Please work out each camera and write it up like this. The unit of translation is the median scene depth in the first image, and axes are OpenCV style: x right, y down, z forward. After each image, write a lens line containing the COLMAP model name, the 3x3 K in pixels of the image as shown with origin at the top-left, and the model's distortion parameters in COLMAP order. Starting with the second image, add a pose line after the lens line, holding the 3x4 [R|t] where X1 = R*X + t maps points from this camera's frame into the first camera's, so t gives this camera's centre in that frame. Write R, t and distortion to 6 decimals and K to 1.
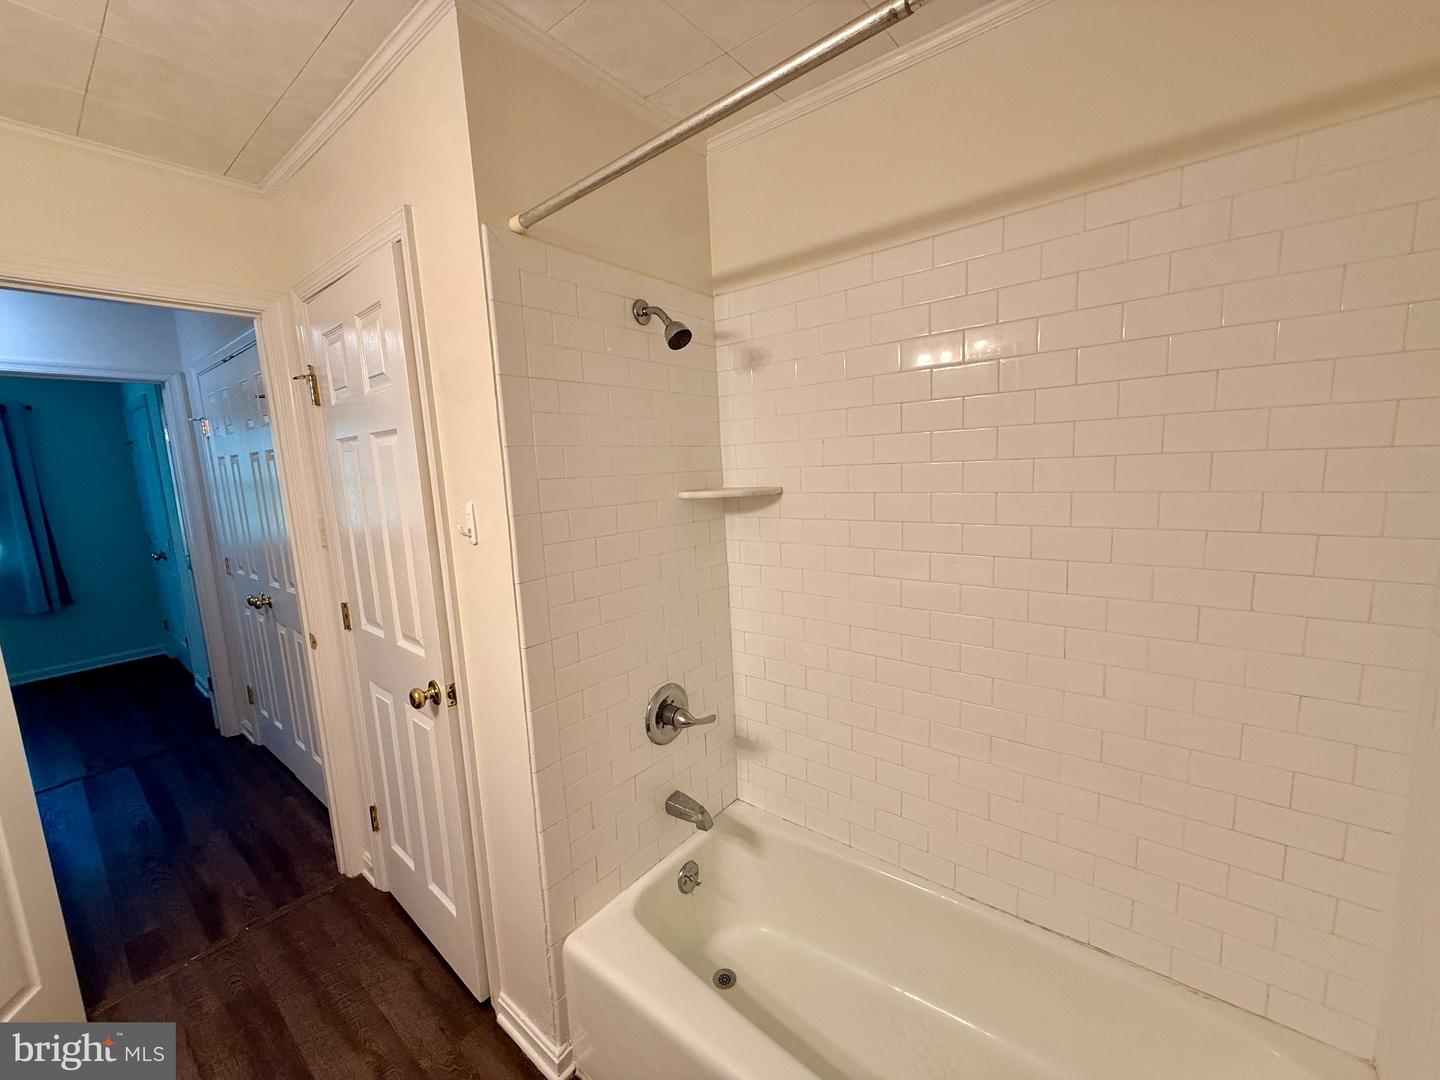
lens RADIAL K [[571.1, 0, 722.6], [0, 571.1, 543.1], [0, 0, 1]] dist [0.000789, -0.000416]
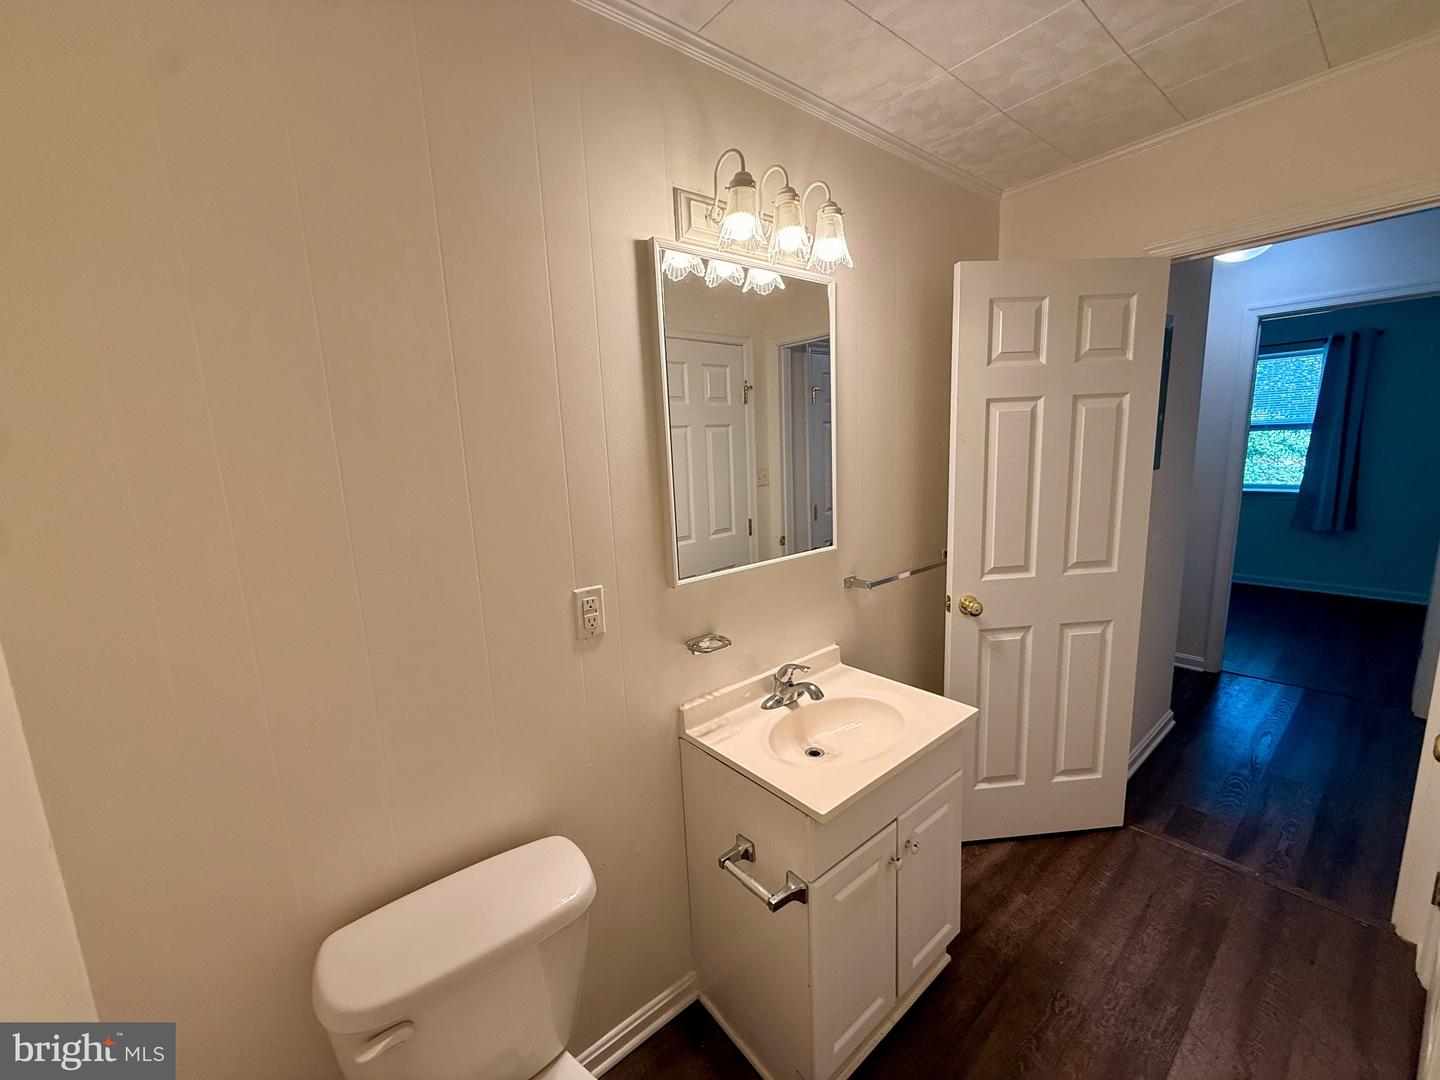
lens RADIAL K [[571.1, 0, 717.7], [0, 571.1, 543.3], [0, 0, 1]] dist [0.000789, -0.000416]
pose [[-0.208927, 0.222150, -0.952365, 0.174241], [-0.088090, 0.965623, 0.244567, -0.039966], [0.973956, 0.134990, -0.182176, 0.177798]]
